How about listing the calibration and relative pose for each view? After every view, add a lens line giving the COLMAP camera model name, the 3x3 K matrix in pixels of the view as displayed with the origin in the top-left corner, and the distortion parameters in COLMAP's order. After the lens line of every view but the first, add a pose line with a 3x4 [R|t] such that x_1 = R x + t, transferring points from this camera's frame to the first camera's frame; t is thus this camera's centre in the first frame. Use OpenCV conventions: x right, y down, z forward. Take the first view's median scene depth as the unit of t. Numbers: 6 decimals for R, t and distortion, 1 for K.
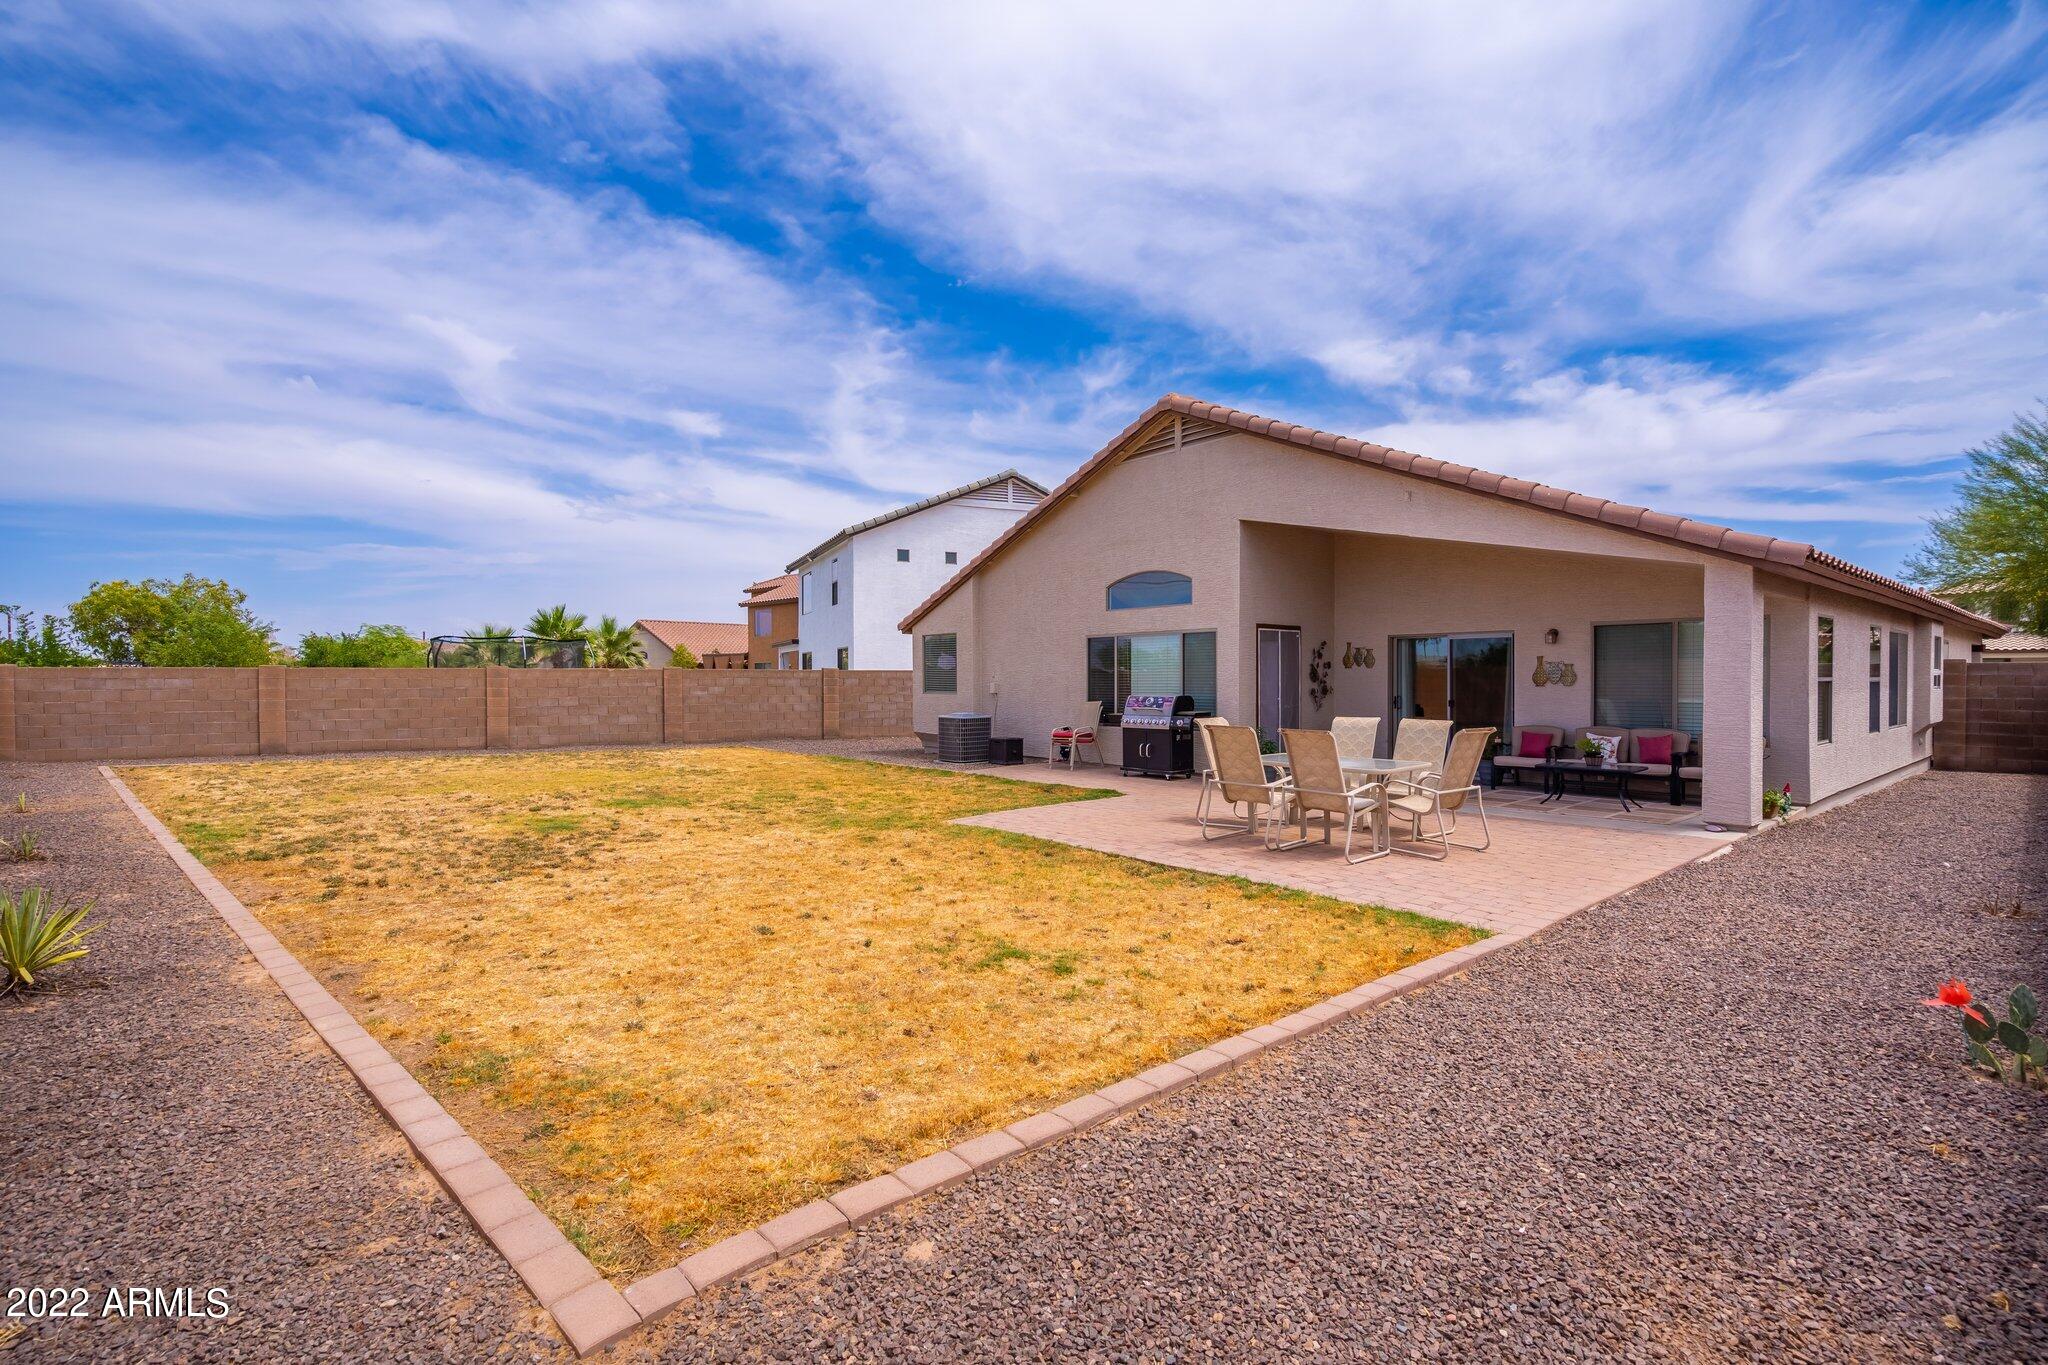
lens RADIAL K [[945.6, 0, 1031.3], [0, 945.6, 683.6], [0, 0, 1]] dist [-0.001537, -0.000017]
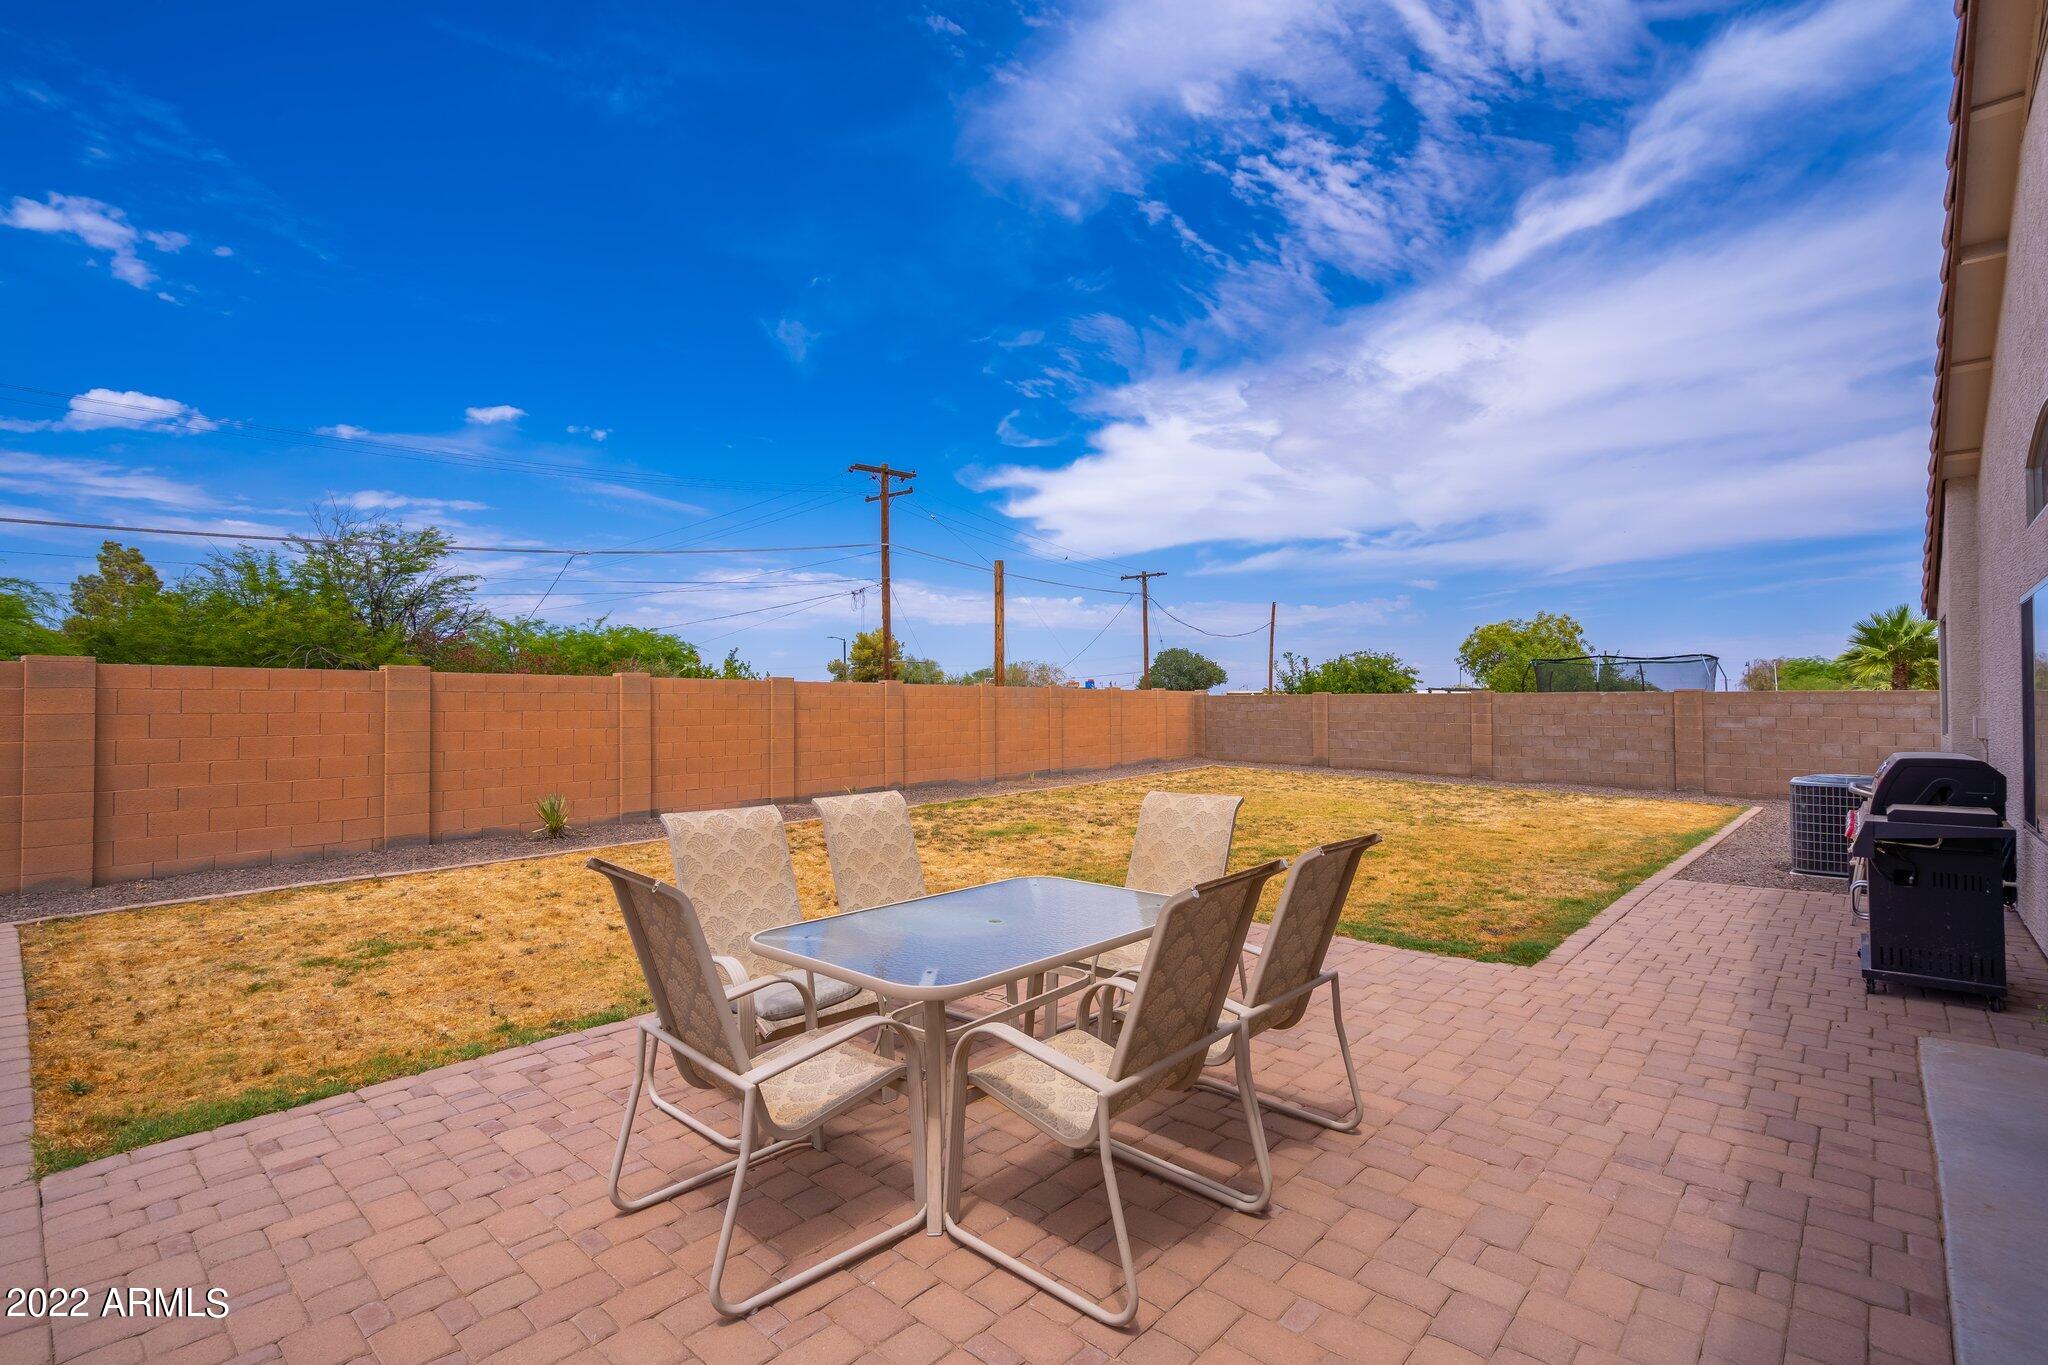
lens RADIAL K [[945.6, 0, 1028.3], [0, 945.6, 685.9], [0, 0, 1]] dist [-0.001537, -0.000017]
pose [[0.115673, -0.016107, -0.993157, 0.303153], [-0.006428, 0.999835, -0.016964, -0.004238], [0.993267, 0.008346, 0.115550, 0.424331]]
